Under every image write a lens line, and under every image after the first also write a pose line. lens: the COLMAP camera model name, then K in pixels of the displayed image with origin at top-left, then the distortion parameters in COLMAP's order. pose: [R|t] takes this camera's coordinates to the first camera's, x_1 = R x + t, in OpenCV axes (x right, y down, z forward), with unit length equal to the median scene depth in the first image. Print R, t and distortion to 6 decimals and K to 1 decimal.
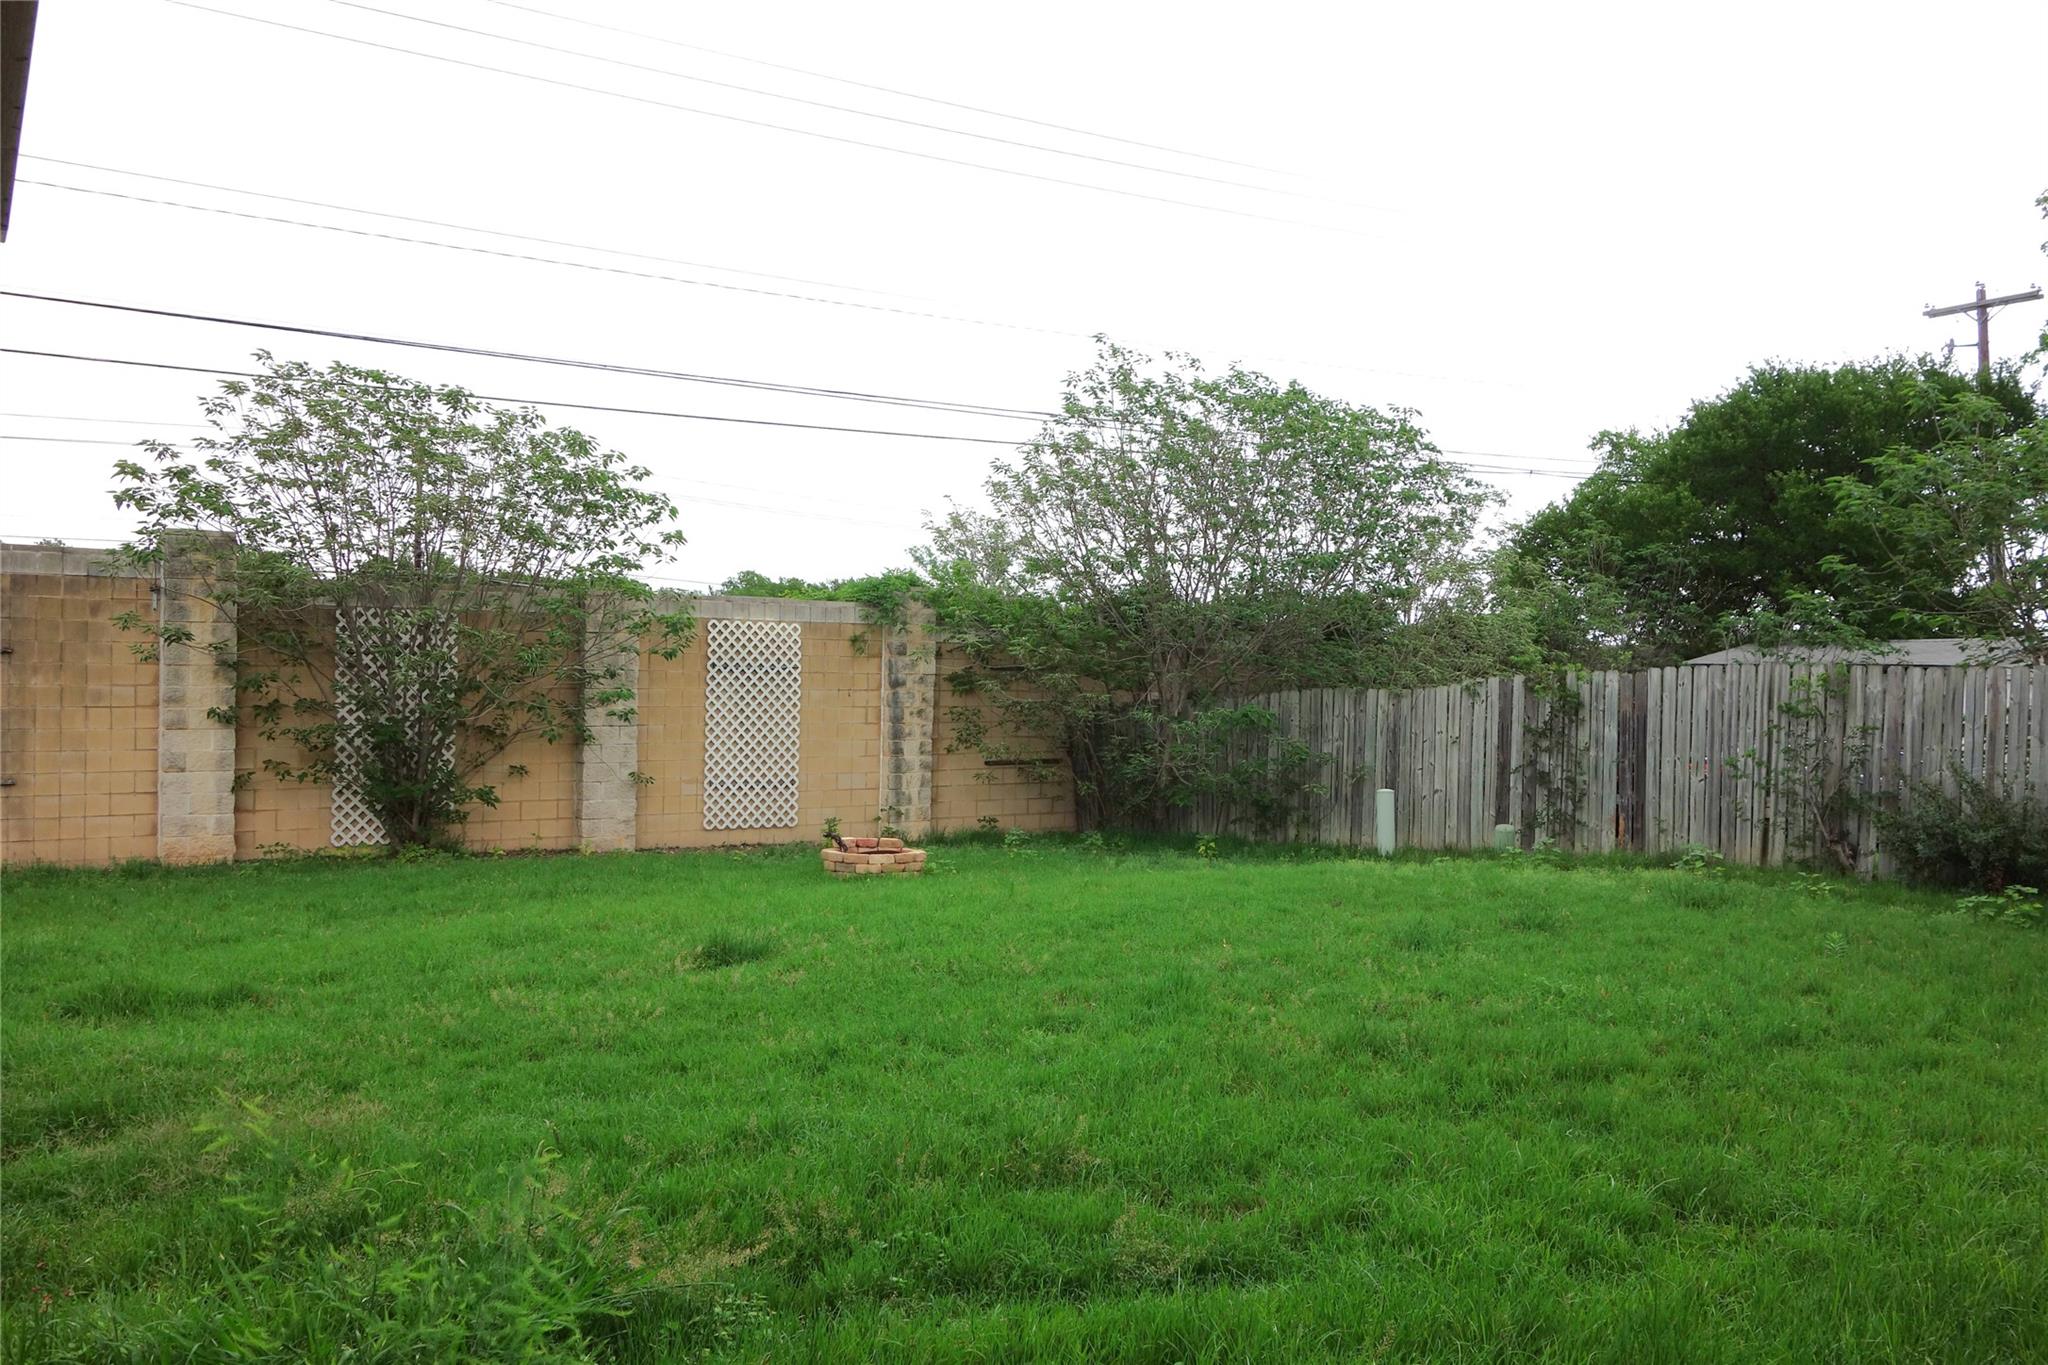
lens RADIAL K [[1612.8, 0, 1024.0], [0, 1612.8, 682.5], [0, 0, 1]] dist [-0.004943, -0.005681]
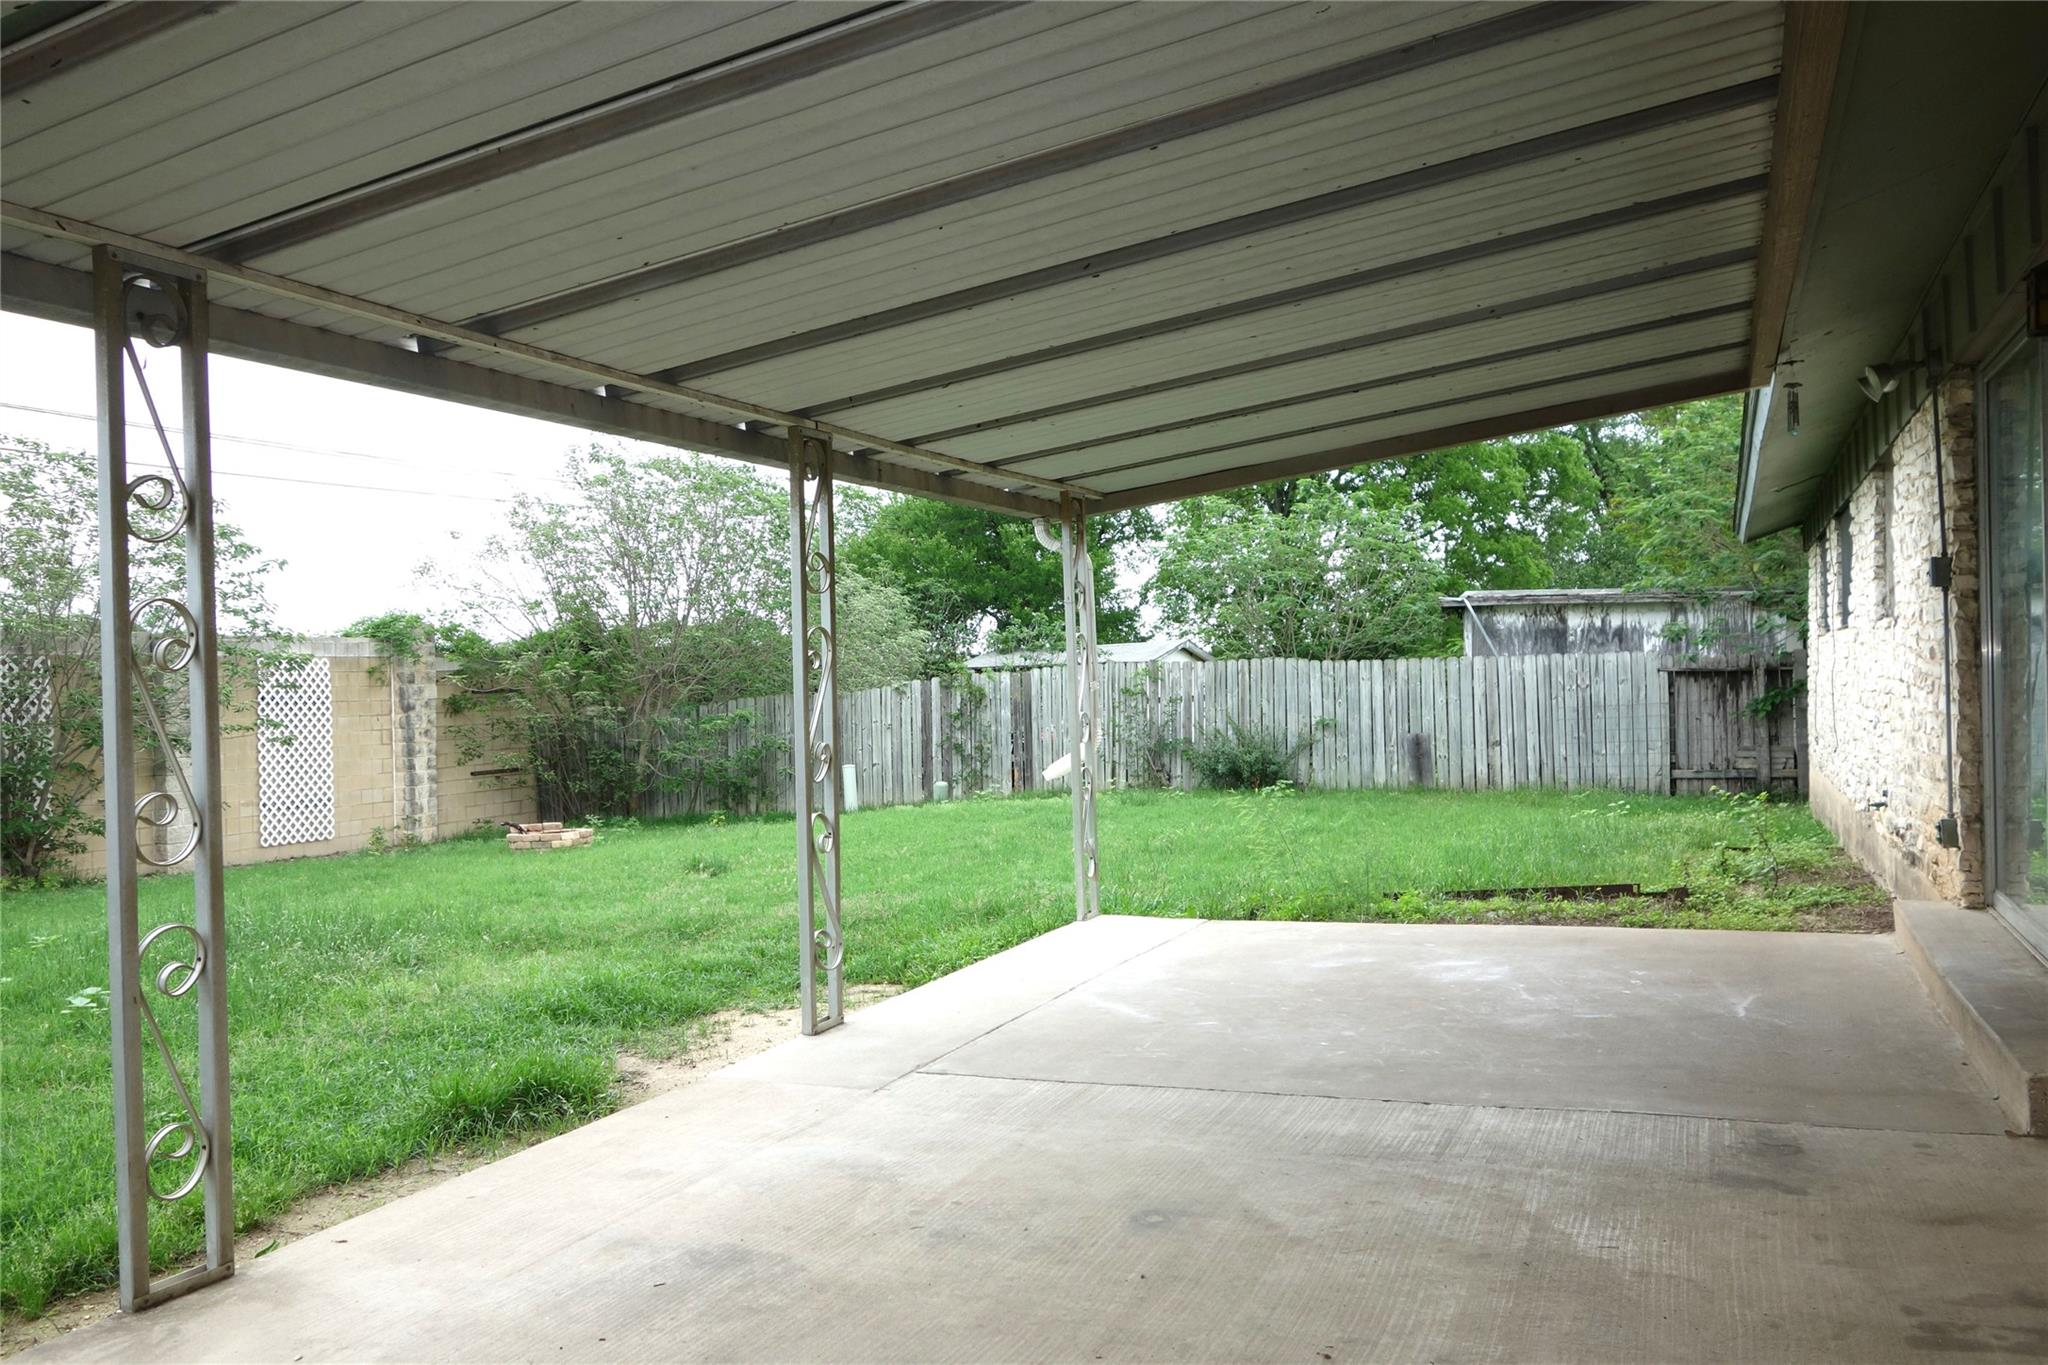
lens RADIAL K [[1647.4, 0, 1024.0], [0, 1647.4, 682.5], [0, 0, 1]] dist [0.007643, -0.002780]
pose [[0.839797, -0.039798, 0.541440, -0.357913], [0.046017, 0.998939, 0.002052, 0.000222], [-0.540947, 0.023193, 0.840737, -0.229936]]
